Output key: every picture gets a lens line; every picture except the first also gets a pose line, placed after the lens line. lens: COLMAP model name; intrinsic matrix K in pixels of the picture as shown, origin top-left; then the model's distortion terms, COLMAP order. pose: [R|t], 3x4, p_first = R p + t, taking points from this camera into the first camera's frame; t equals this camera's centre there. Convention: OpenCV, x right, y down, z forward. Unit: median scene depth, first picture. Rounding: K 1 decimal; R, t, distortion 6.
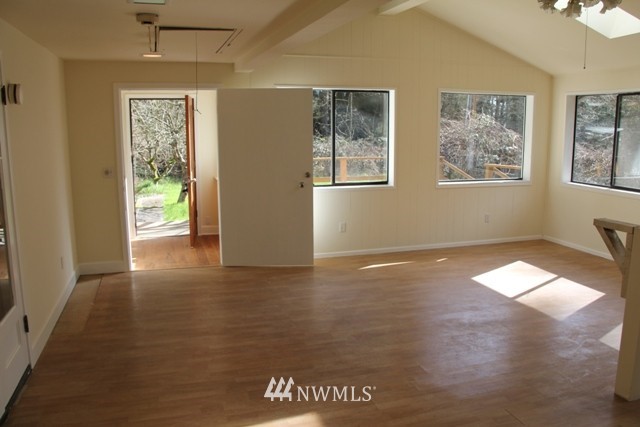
lens RADIAL K [[527.2, 0, 320.0], [0, 527.2, 213.5], [0, 0, 1]] dist [-0.148370, 0.013399]
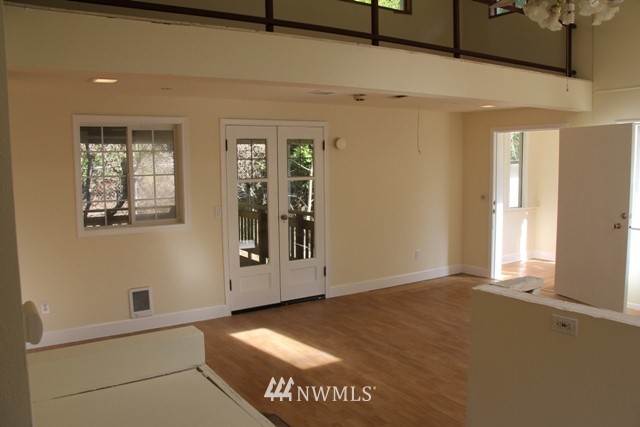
lens RADIAL K [[527.2, 0, 320.0], [0, 527.2, 213.5], [0, 0, 1]] dist [-0.148370, 0.013399]
pose [[0.276345, 0.089353, -0.956896, 0.837534], [-0.146557, 0.987941, 0.049928, -0.052603], [0.949818, 0.126443, 0.286108, 0.294476]]
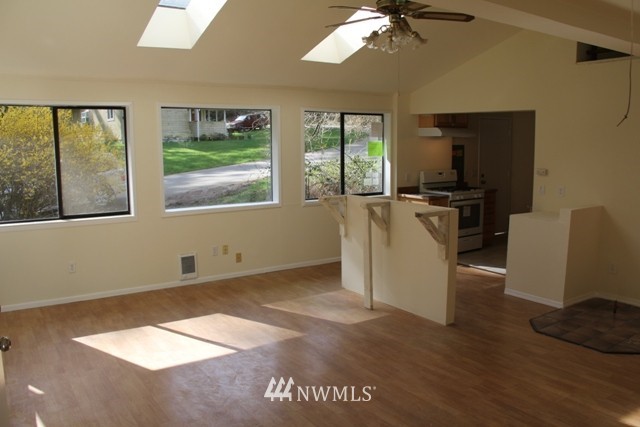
lens RADIAL K [[527.2, 0, 320.0], [0, 527.2, 213.5], [0, 0, 1]] dist [-0.148370, 0.013399]
pose [[-0.299211, -0.123736, 0.946130, -0.448793], [0.165311, 0.969840, 0.179116, -0.185742], [-0.939758, 0.209999, -0.269732, 1.095127]]
